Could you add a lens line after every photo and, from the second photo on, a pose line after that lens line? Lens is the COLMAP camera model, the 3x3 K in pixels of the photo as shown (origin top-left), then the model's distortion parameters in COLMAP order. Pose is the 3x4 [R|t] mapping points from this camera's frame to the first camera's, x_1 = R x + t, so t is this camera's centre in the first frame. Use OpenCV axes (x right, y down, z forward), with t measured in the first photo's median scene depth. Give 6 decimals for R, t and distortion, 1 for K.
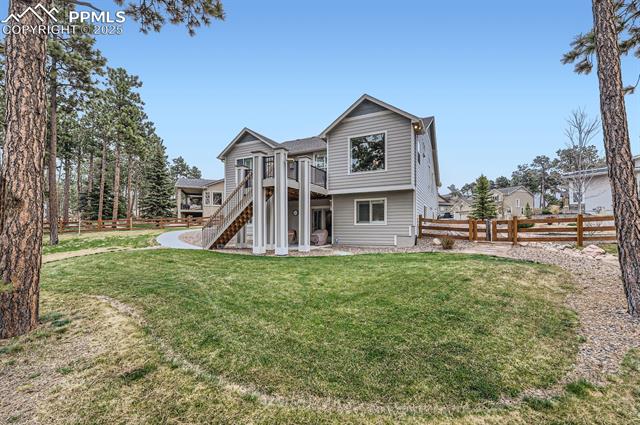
lens RADIAL K [[261.8, 0, 314.4], [0, 261.8, 224.9], [0, 0, 1]] dist [0.002175, 0.000457]
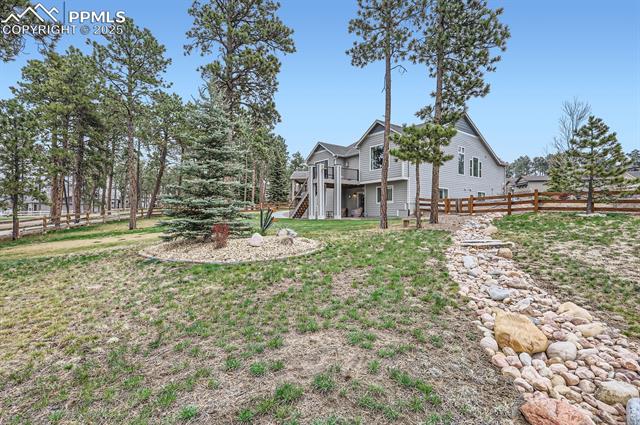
lens RADIAL K [[311.5, 0, 320.7], [0, 311.5, 215.3], [0, 0, 1]] dist [-0.005548, -0.001074]
pose [[0.898514, -0.003062, -0.438935, 0.672707], [0.010442, 0.999842, 0.014401, 0.038035], [0.438822, -0.017523, 0.898403, -0.784331]]
